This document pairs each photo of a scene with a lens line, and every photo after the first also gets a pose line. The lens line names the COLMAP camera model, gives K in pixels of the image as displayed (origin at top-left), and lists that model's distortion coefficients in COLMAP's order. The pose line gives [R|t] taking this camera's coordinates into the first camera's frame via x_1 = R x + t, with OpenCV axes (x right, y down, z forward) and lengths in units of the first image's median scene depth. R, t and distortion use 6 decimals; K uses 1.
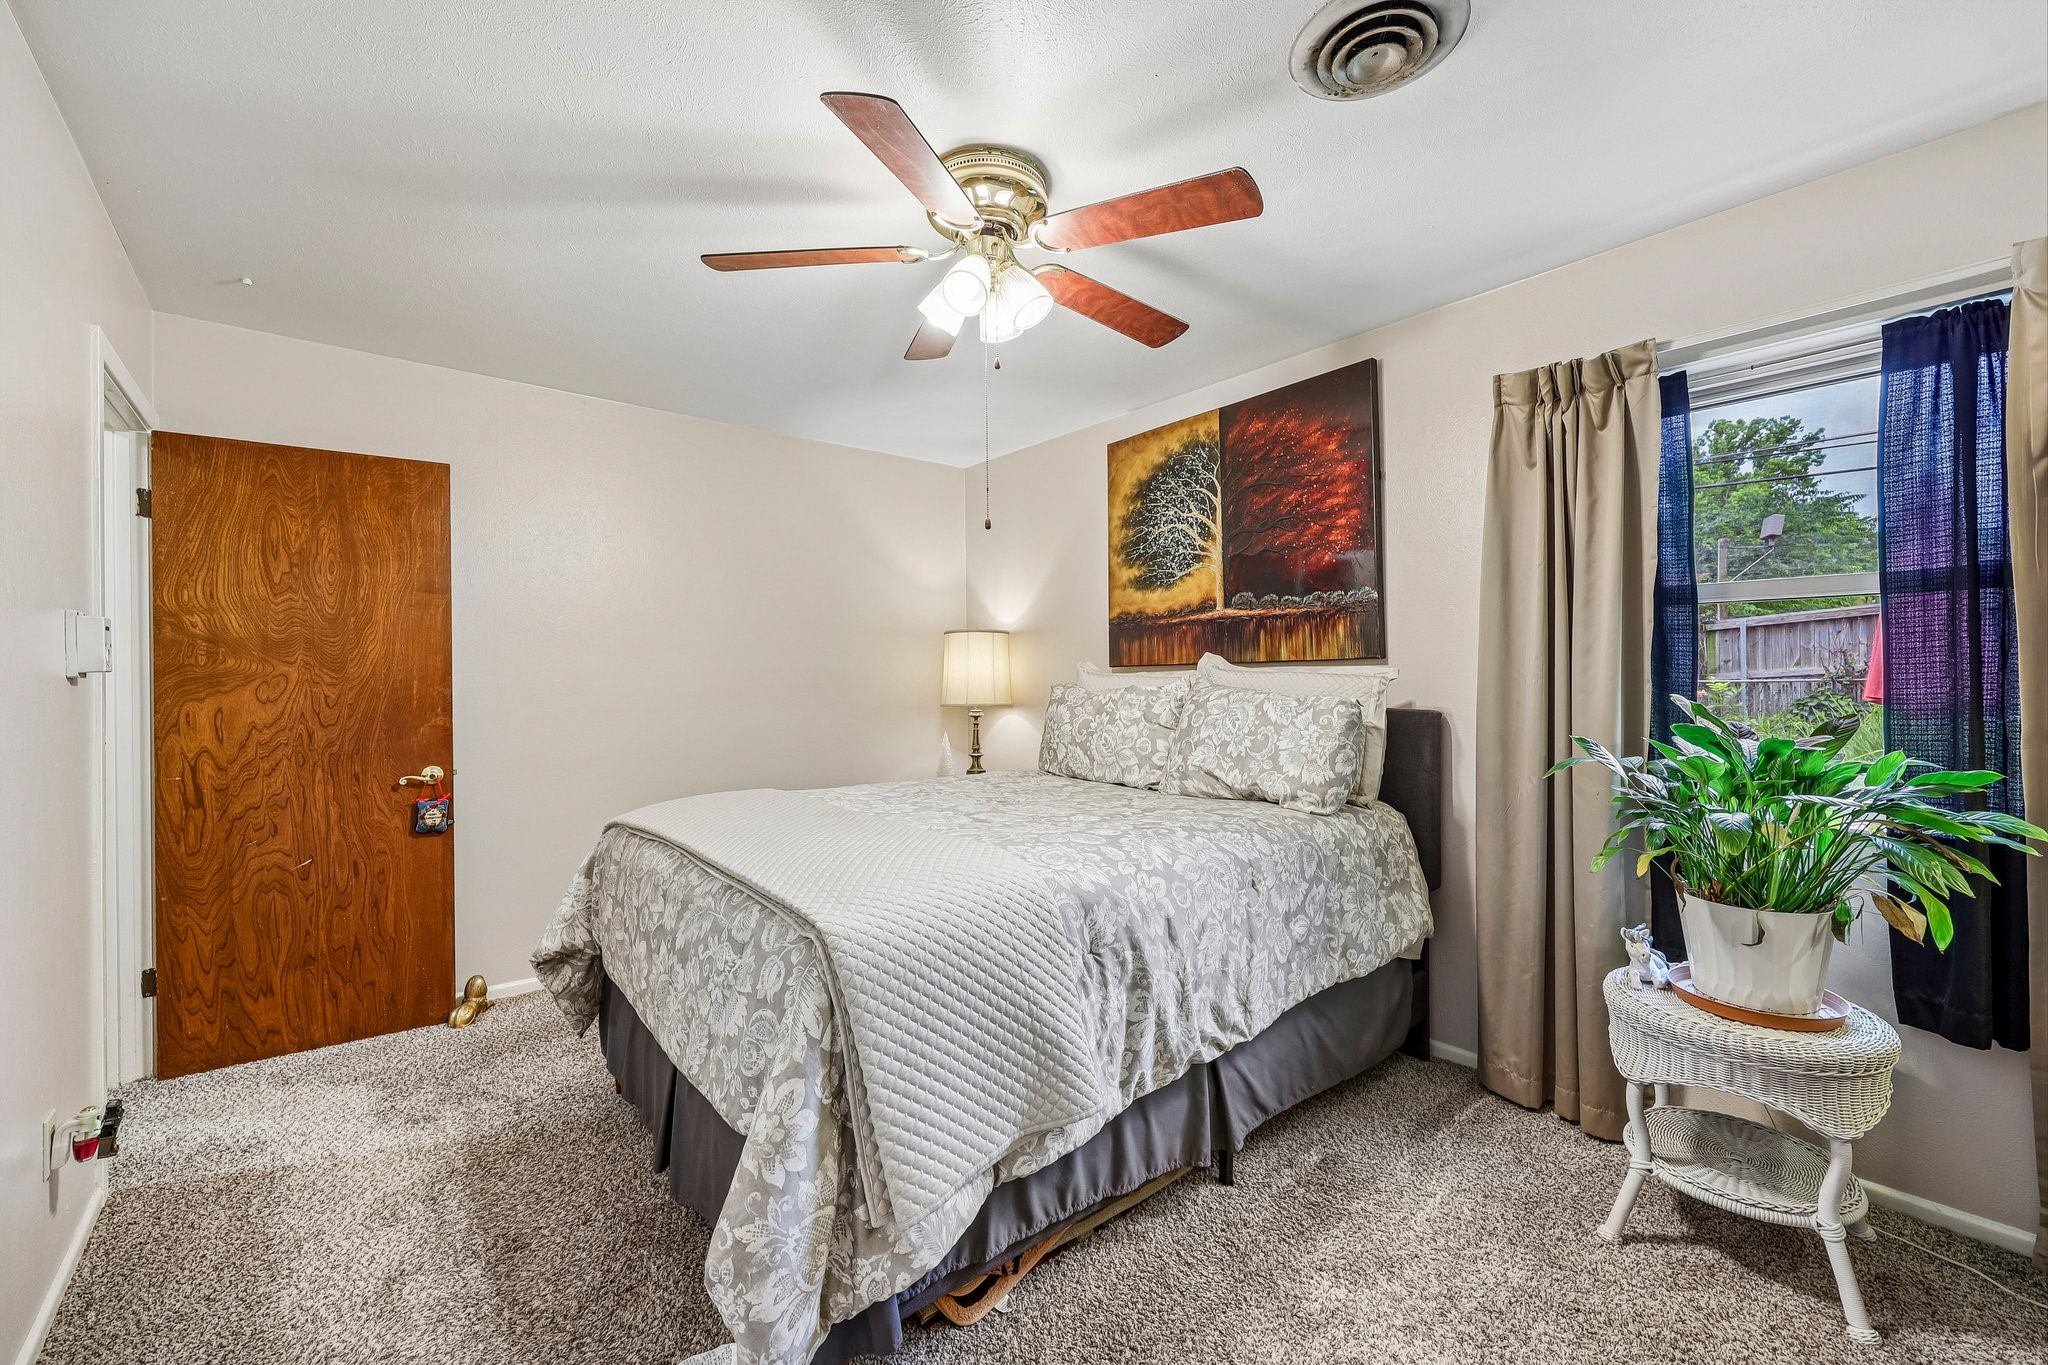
lens RADIAL K [[825.2, 0, 1026.7], [0, 825.2, 673.6], [0, 0, 1]] dist [0.000839, -0.000065]
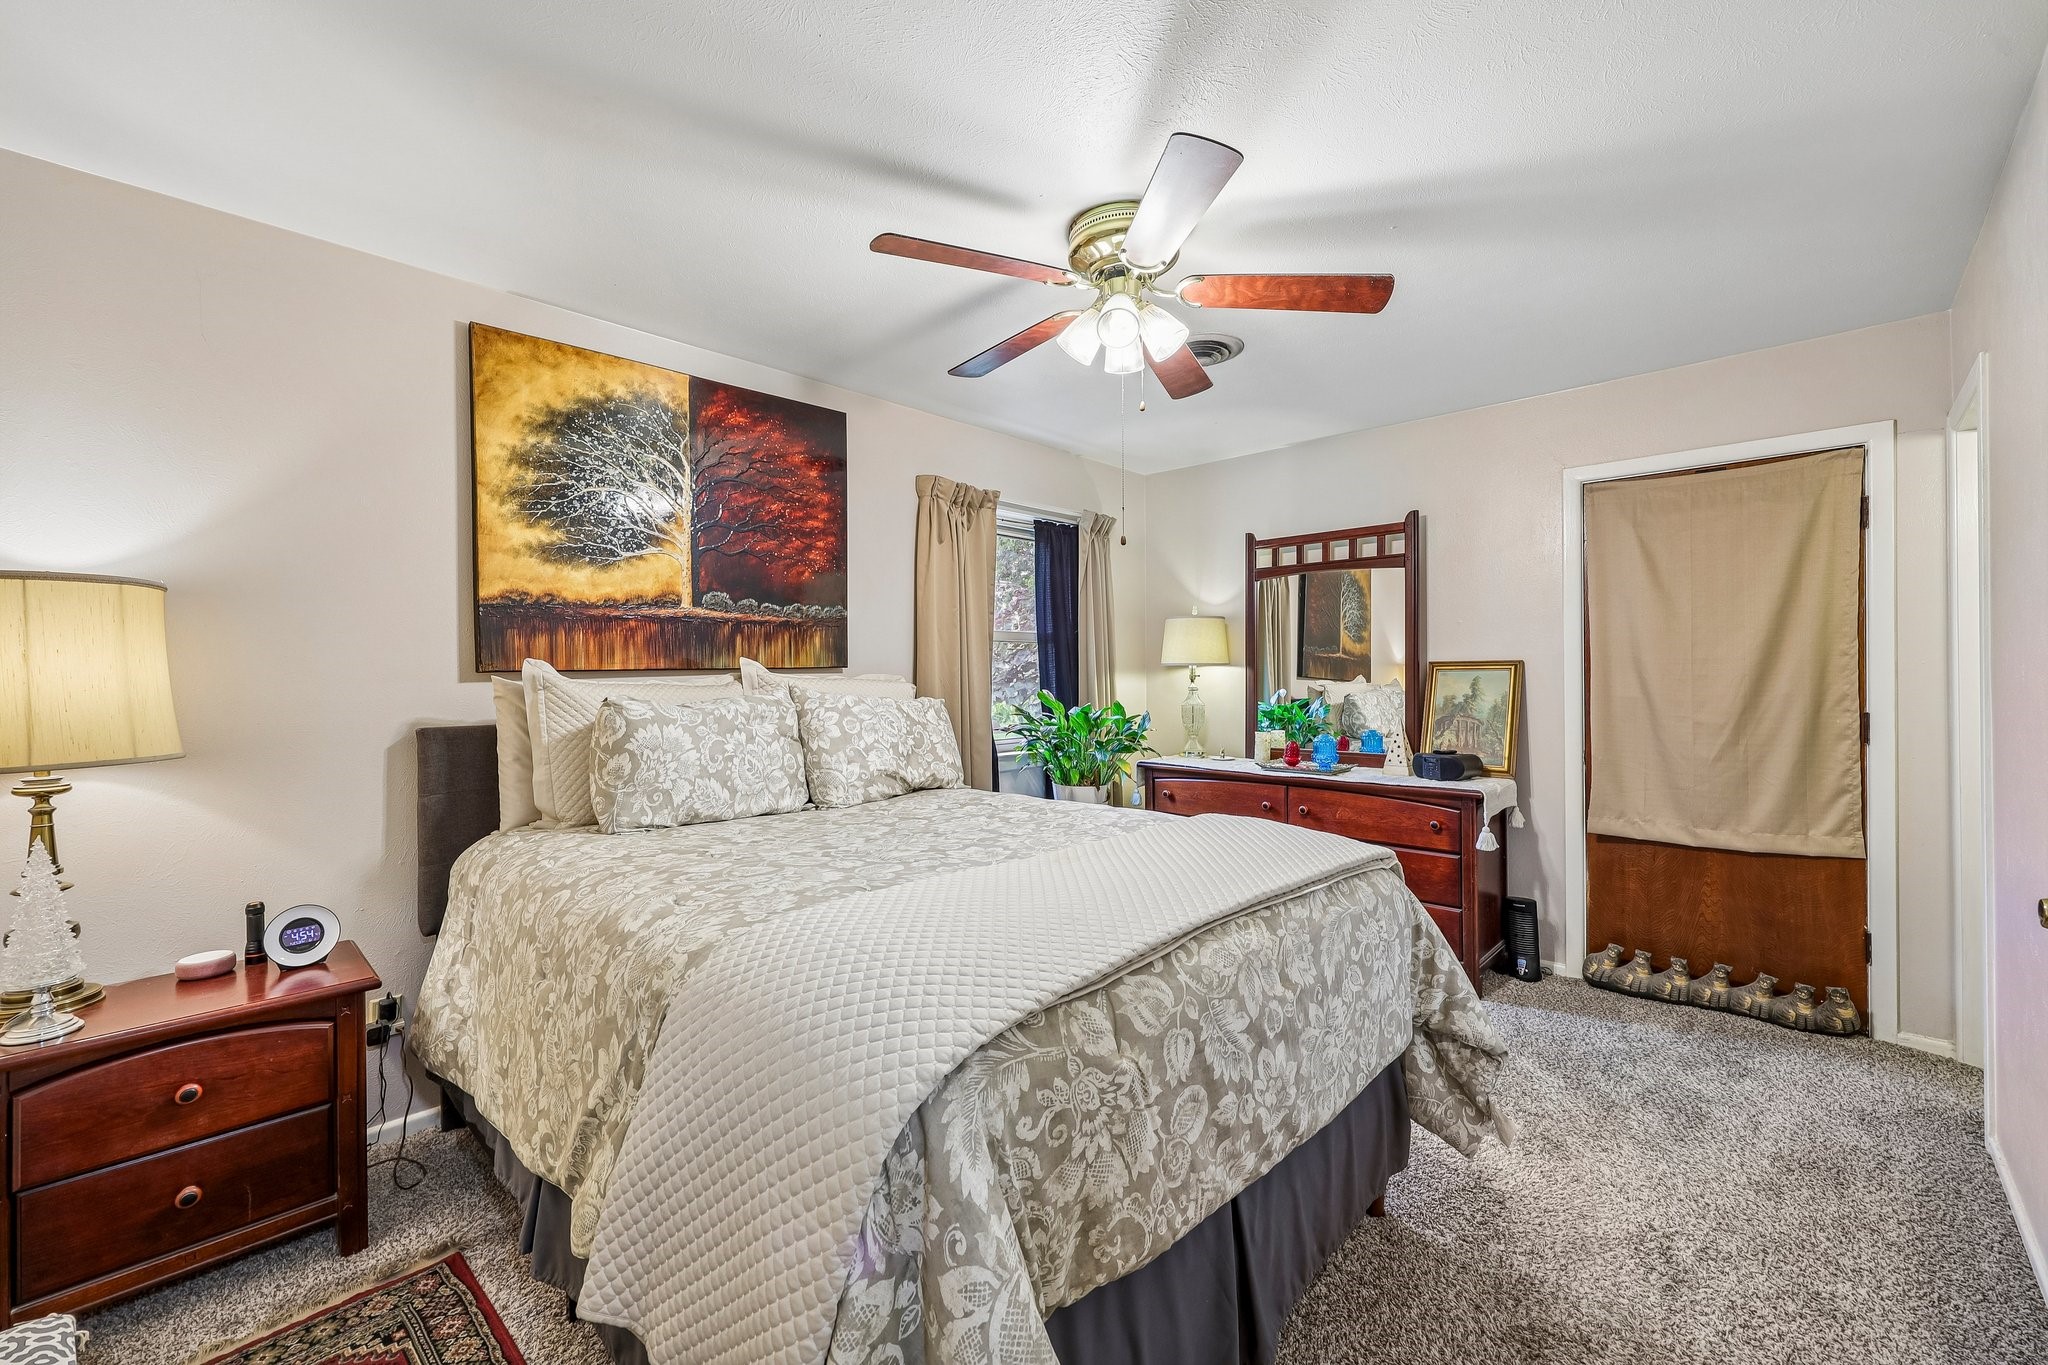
lens RADIAL K [[825.2, 0, 1026.7], [0, 825.2, 673.6], [0, 0, 1]] dist [0.000839, -0.000065]
pose [[-0.108998, 0.008892, 0.994002, -0.667666], [0.008121, 0.999935, -0.008055, 0.001634], [-0.994009, 0.007194, -0.109063, 0.748509]]
